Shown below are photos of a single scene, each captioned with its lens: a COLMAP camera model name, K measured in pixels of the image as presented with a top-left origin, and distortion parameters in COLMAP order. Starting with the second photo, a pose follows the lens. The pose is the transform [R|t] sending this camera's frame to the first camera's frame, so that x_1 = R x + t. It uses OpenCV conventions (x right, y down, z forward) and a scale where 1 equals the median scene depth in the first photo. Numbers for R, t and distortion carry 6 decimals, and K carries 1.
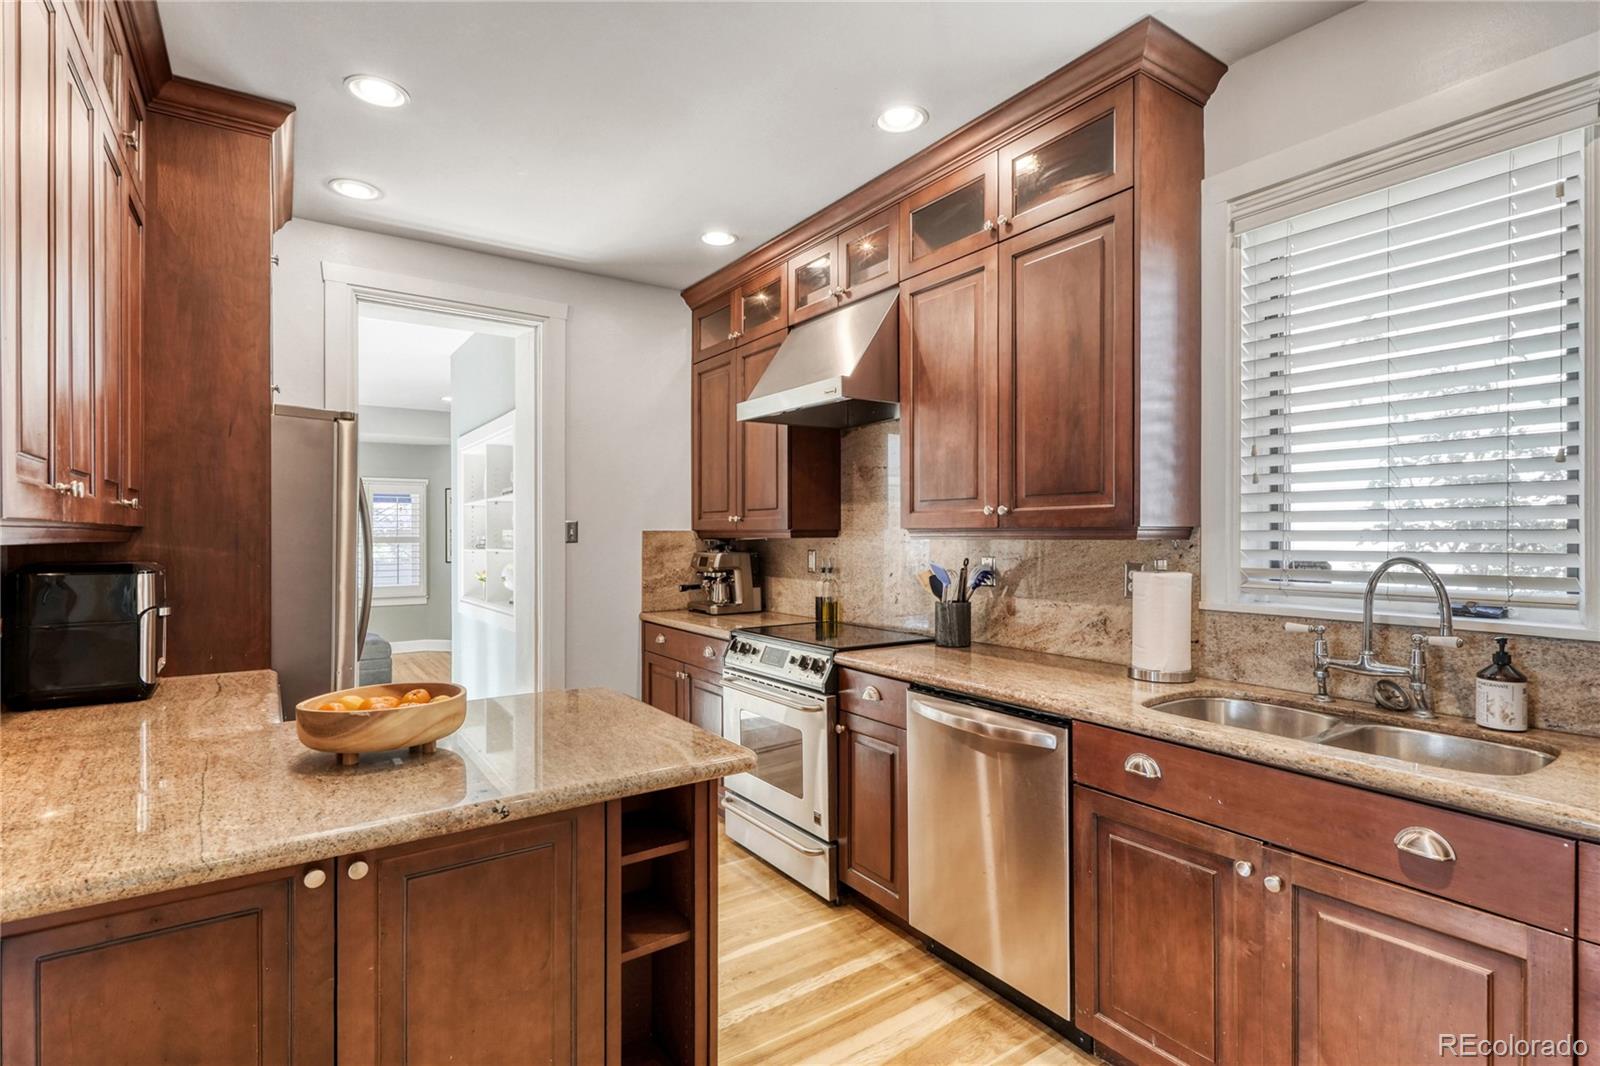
lens RADIAL K [[777.9, 0, 806.1], [0, 777.9, 536.0], [0, 0, 1]] dist [-0.001779, -0.001759]
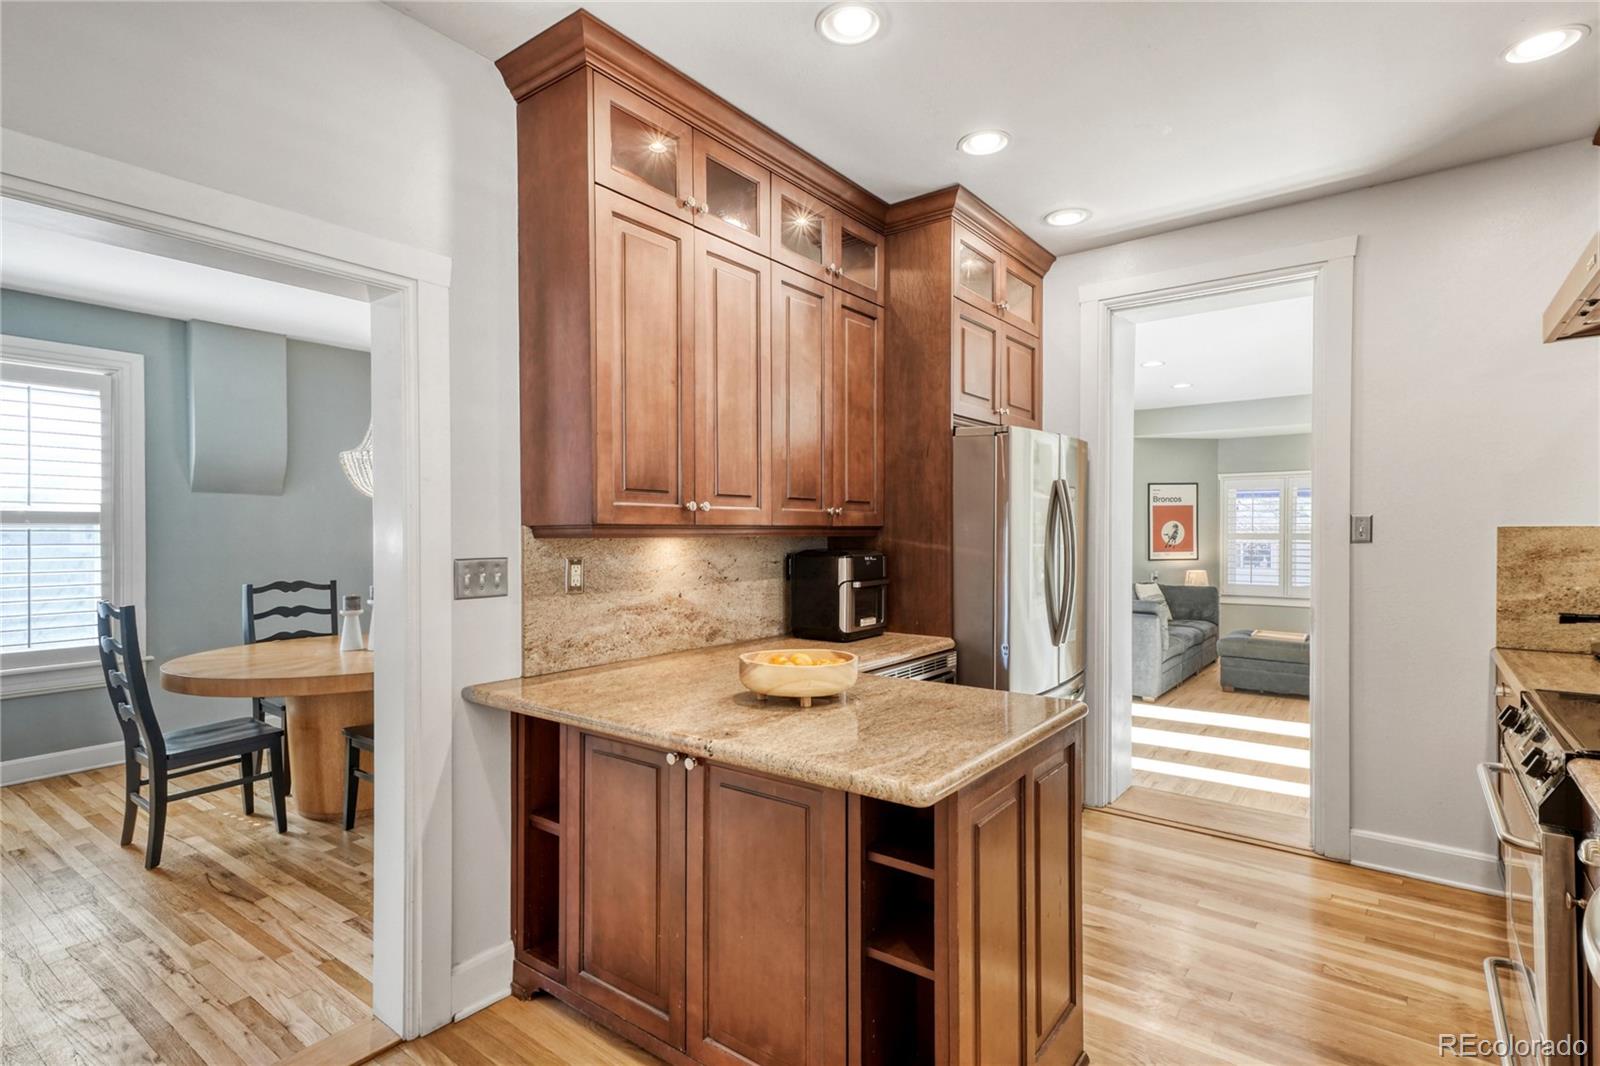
lens RADIAL K [[774.4, 0, 800.0], [0, 774.4, 533.0], [0, 0, 1]] dist [0.018435, -0.000910]
pose [[0.308032, 0.003466, -0.951370, 0.452815], [-0.002298, 0.999993, 0.002899, -0.003240], [0.951373, 0.001293, 0.308038, 0.391545]]
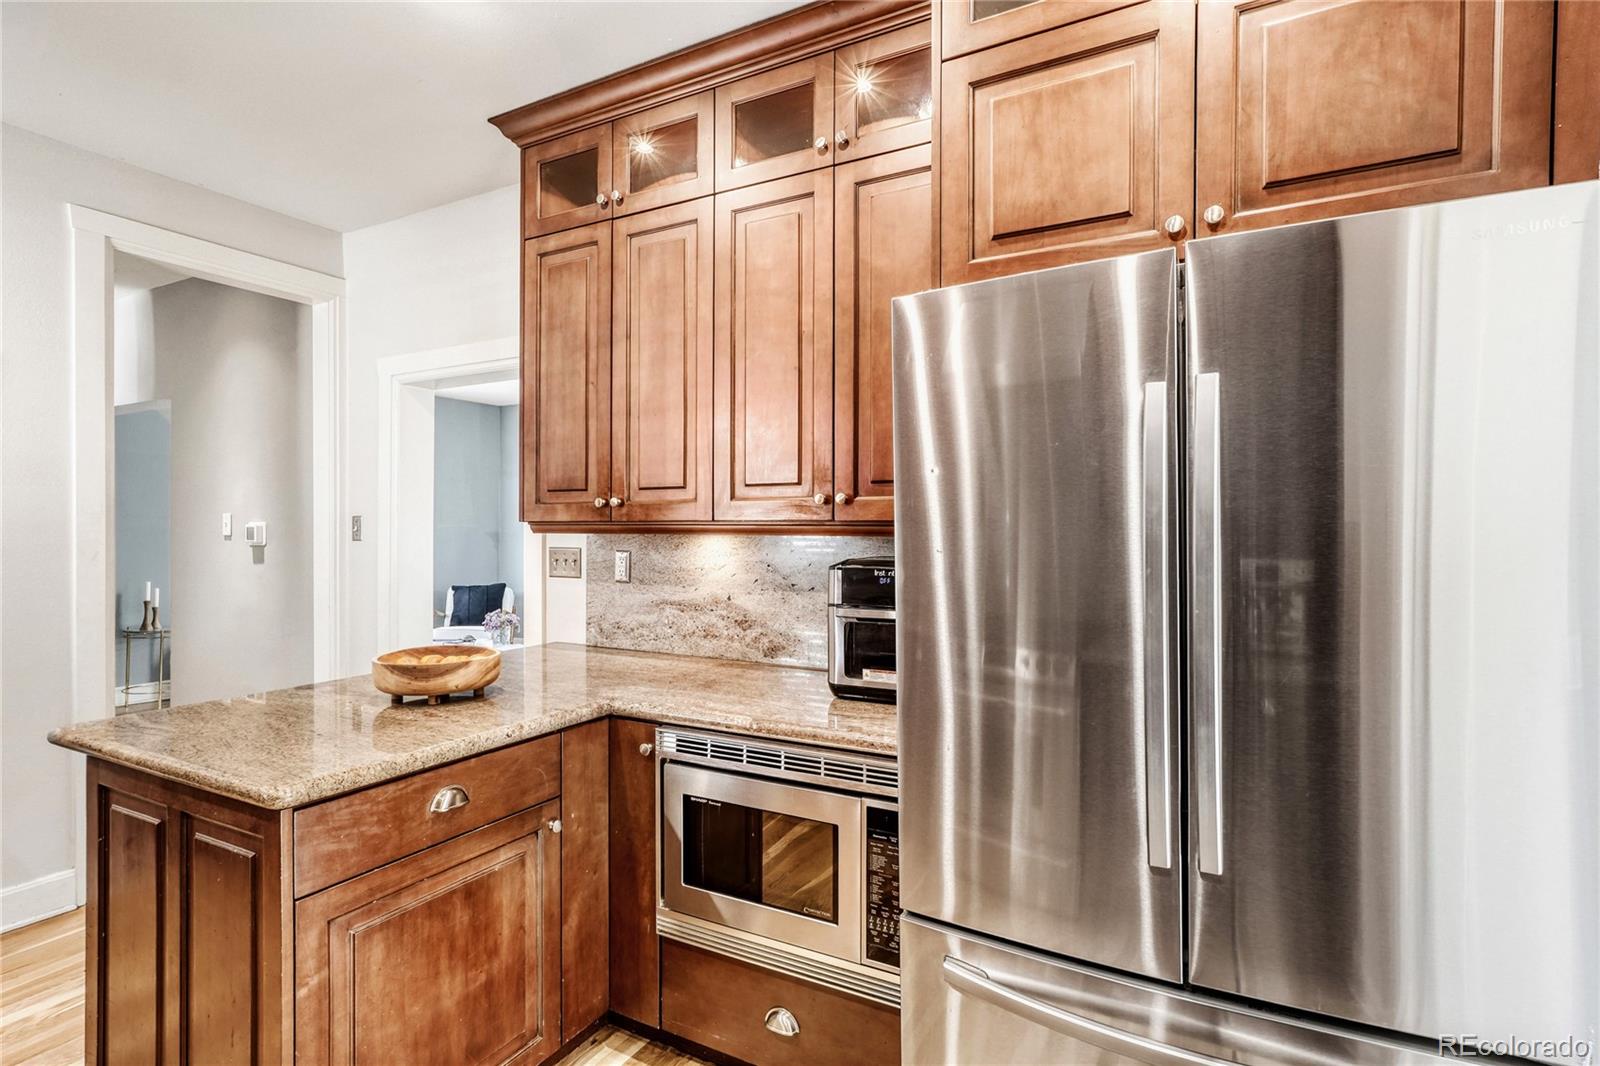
lens RADIAL K [[776.7, 0, 787.3], [0, 776.7, 516.2], [0, 0, 1]] dist [0.015060, -0.000868]
pose [[-0.891544, -0.006459, -0.452889, -0.274150], [-0.002138, 0.999947, -0.010053, -0.007170], [0.452930, -0.007994, -0.891510, 1.525444]]
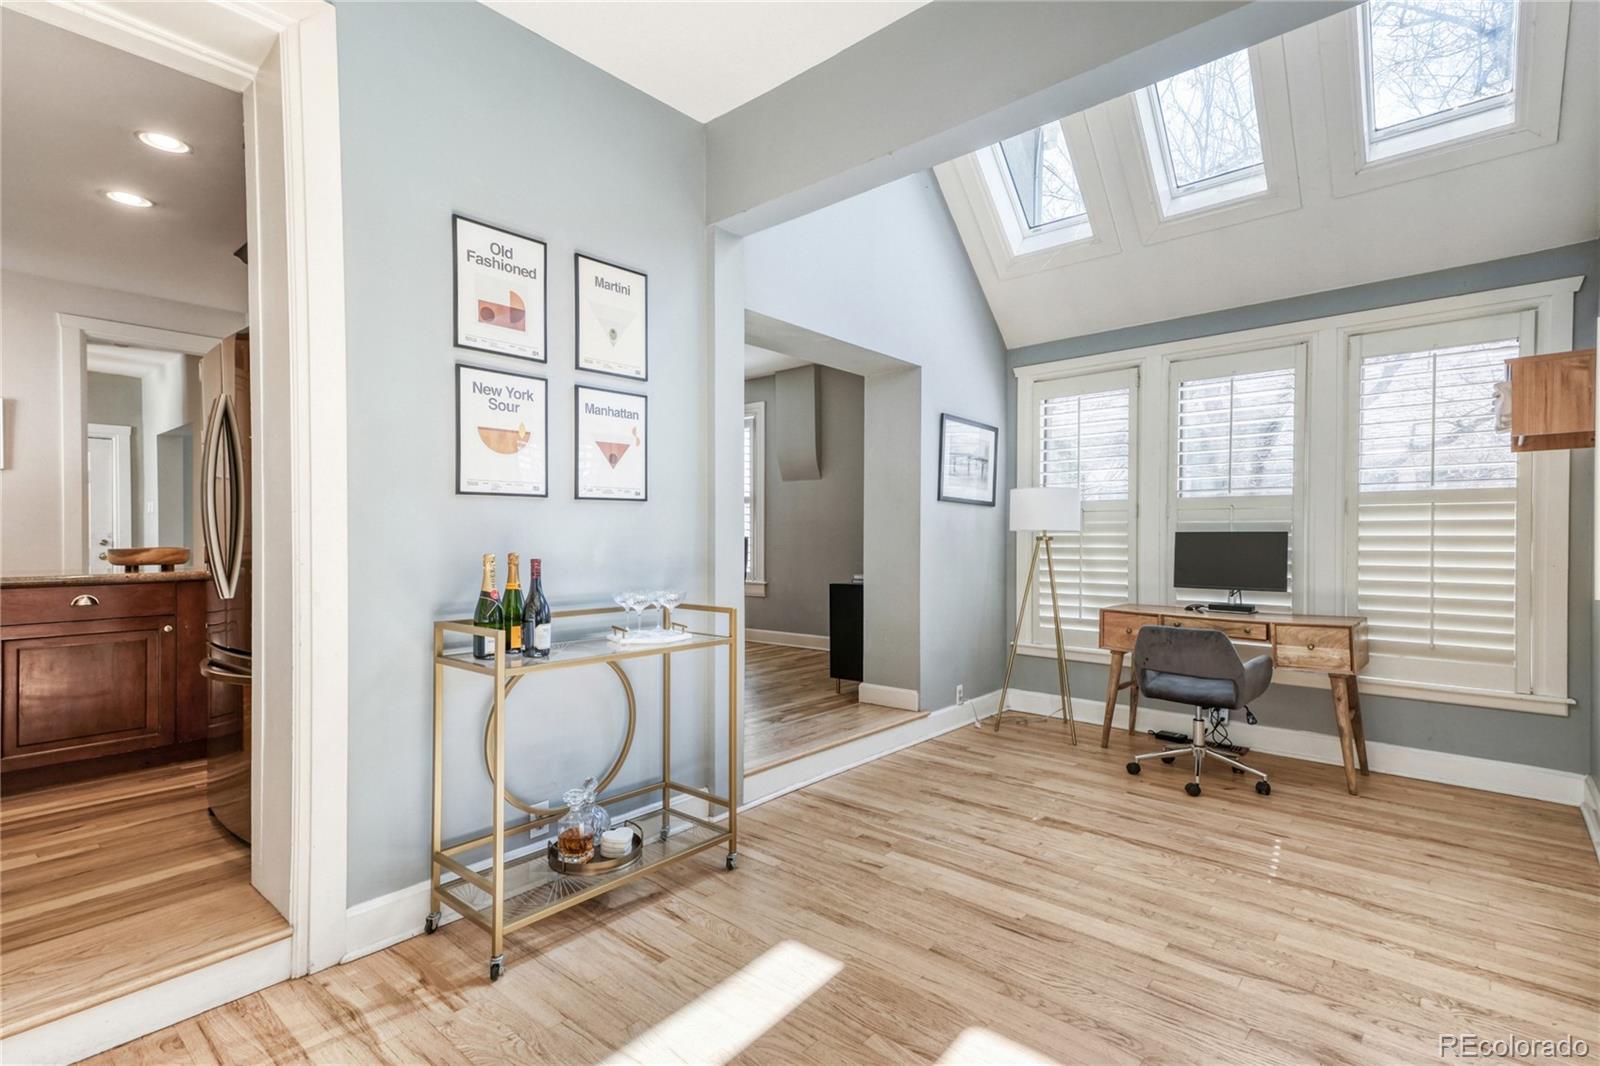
lens RADIAL K [[762.6, 0, 800.4], [0, 762.6, 546.0], [0, 0, 1]] dist [0.039680, -0.000372]
pose [[-0.970208, 0.003928, -0.242241, -1.317096], [-0.000200, 0.999855, 0.017014, 0.112400], [0.242273, 0.016555, -0.970067, 2.652906]]
